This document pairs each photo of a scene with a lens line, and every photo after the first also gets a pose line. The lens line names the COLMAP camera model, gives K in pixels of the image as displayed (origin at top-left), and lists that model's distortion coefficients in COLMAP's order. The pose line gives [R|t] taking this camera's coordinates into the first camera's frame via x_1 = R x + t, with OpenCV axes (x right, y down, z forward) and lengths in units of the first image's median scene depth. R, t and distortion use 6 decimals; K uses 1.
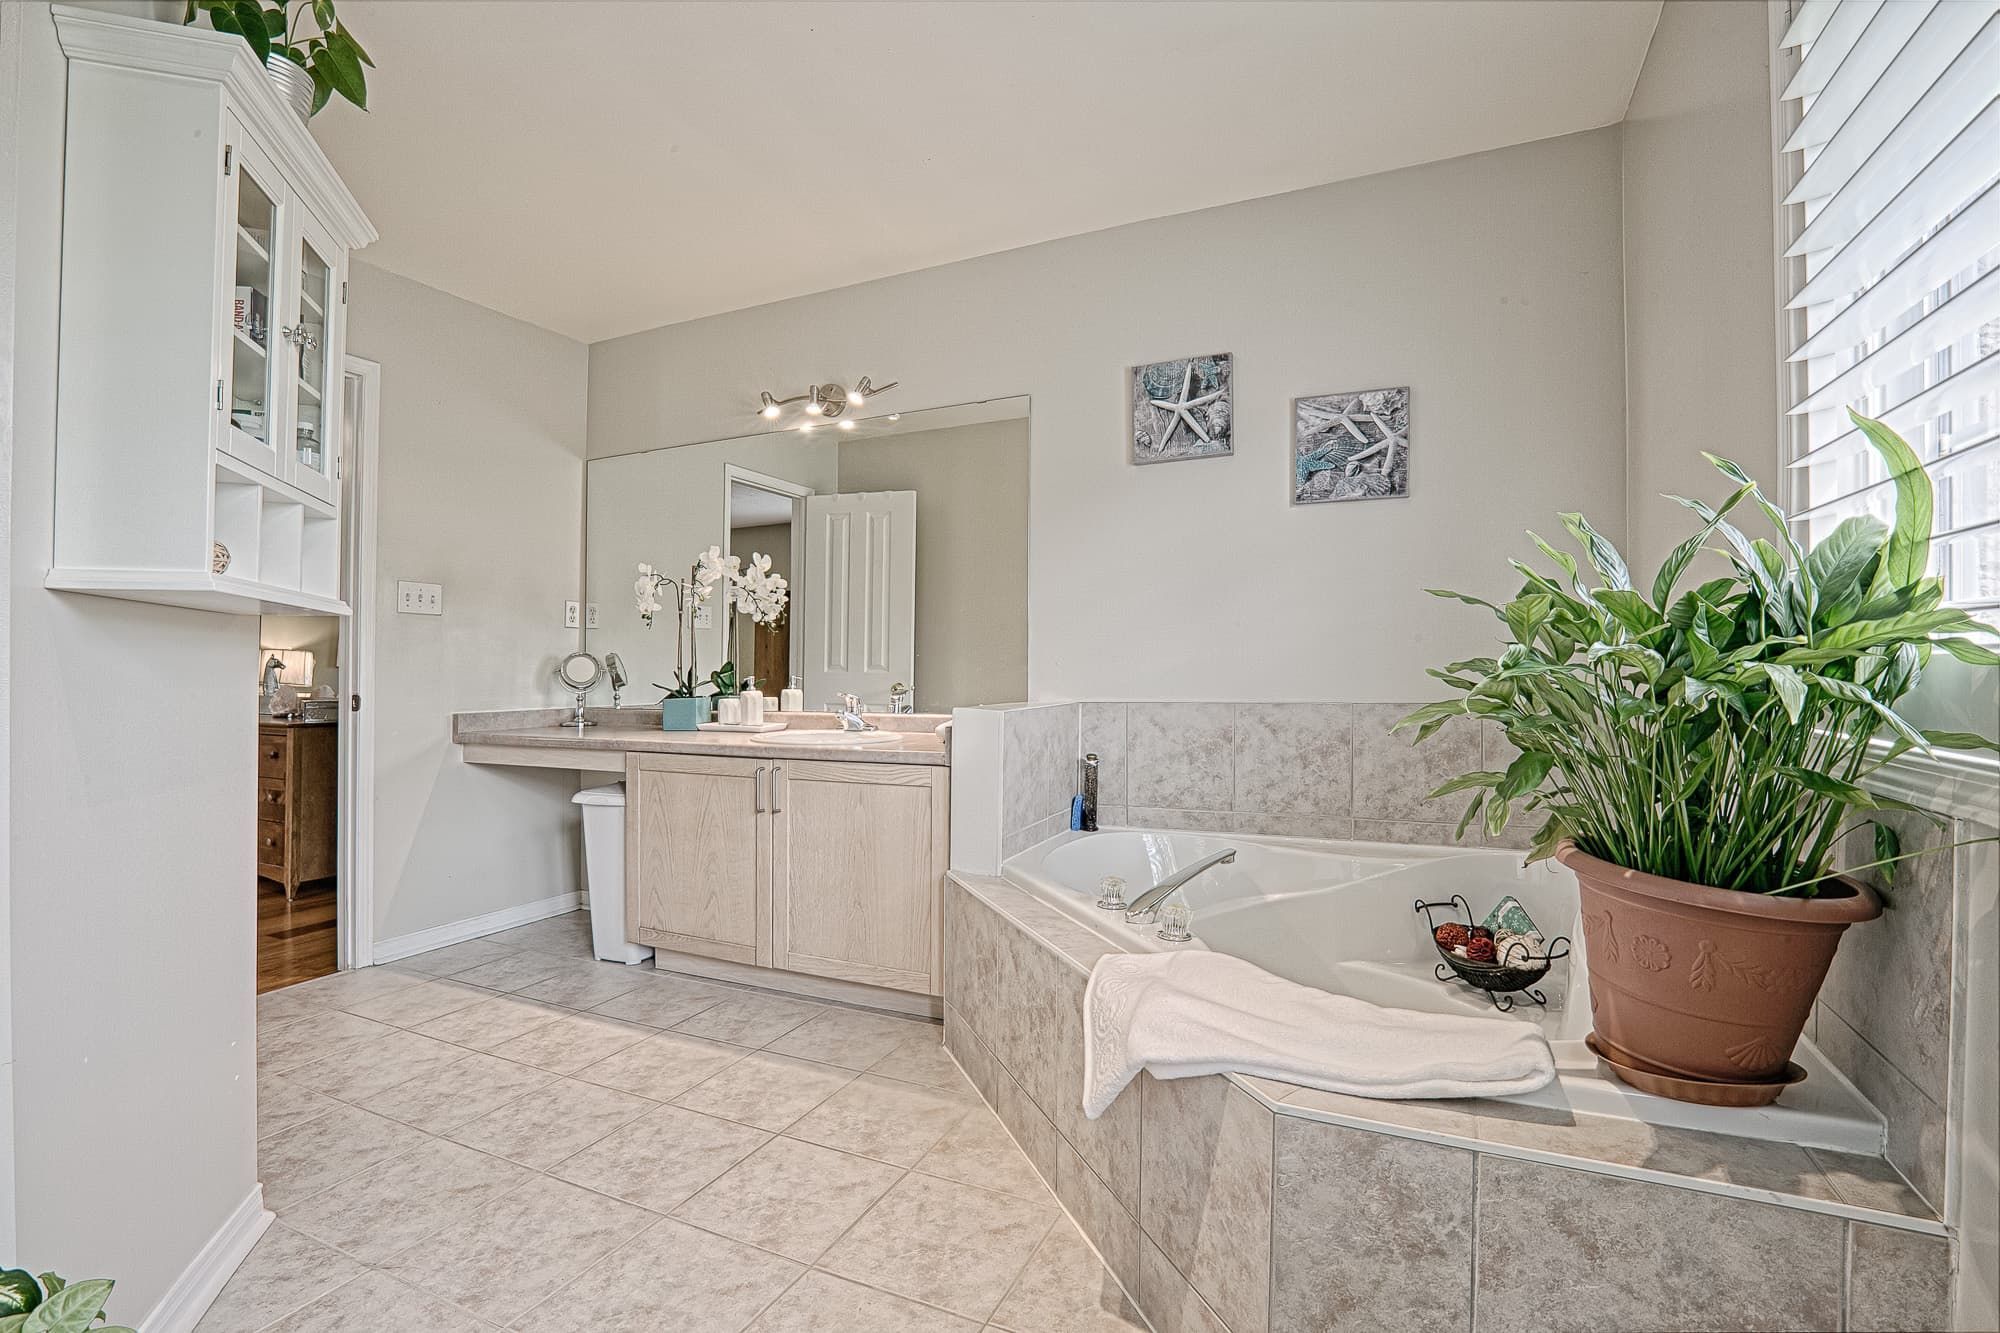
lens RADIAL K [[898.0, 0, 999.9], [0, 898.0, 680.4], [0, 0, 1]] dist [-0.027492, 0.000064]
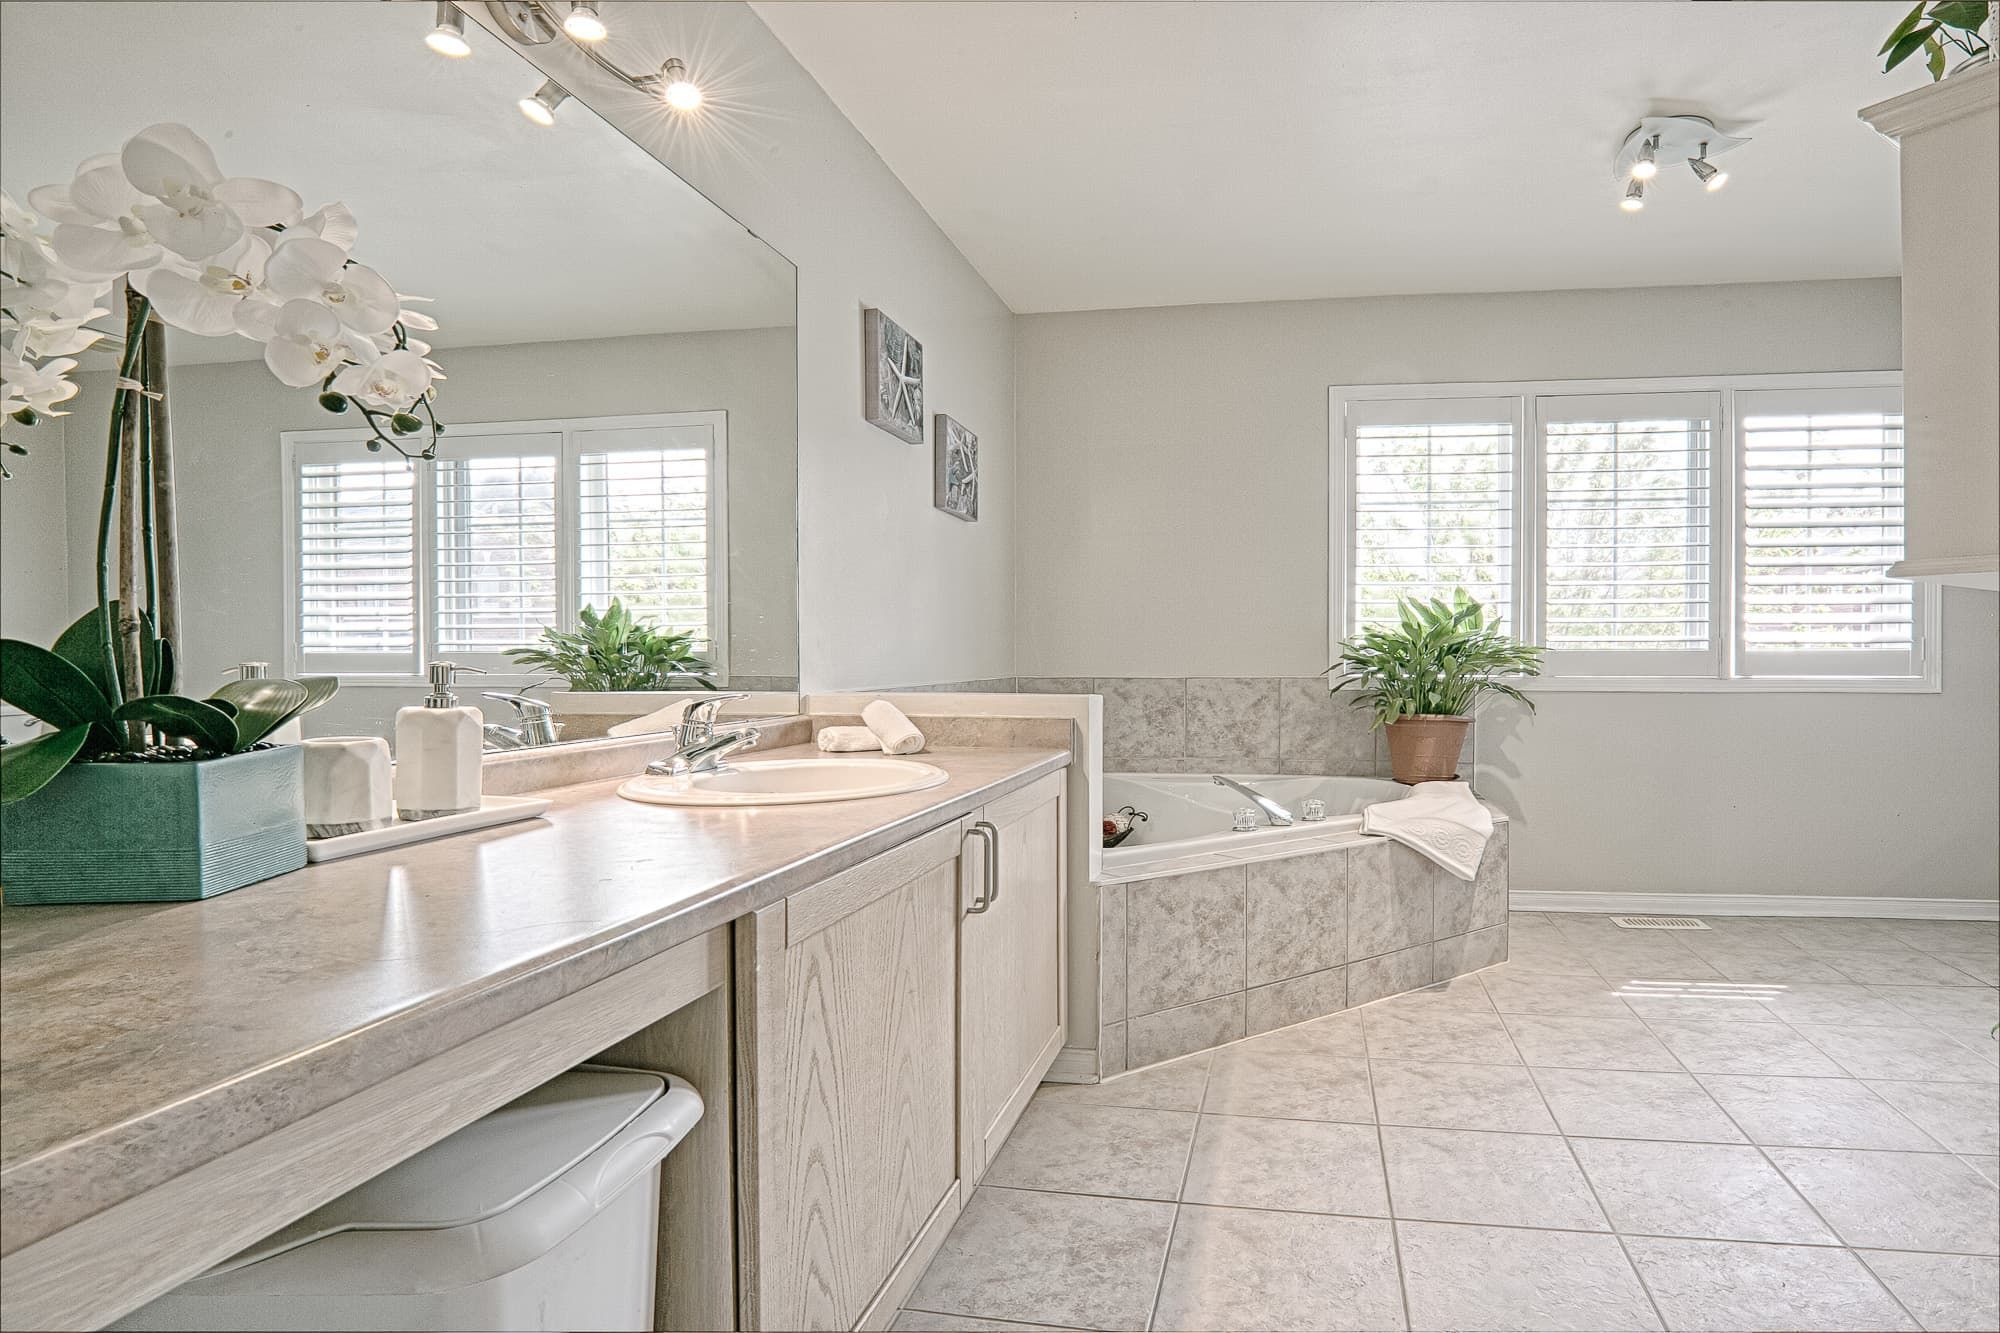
lens RADIAL K [[898.0, 0, 999.9], [0, 898.0, 680.4], [0, 0, 1]] dist [-0.027492, 0.000064]
pose [[-0.119650, -0.021342, 0.992587, -1.061835], [0.006960, 0.999726, 0.022335, -0.003701], [-0.992792, 0.009581, -0.119468, 1.398523]]
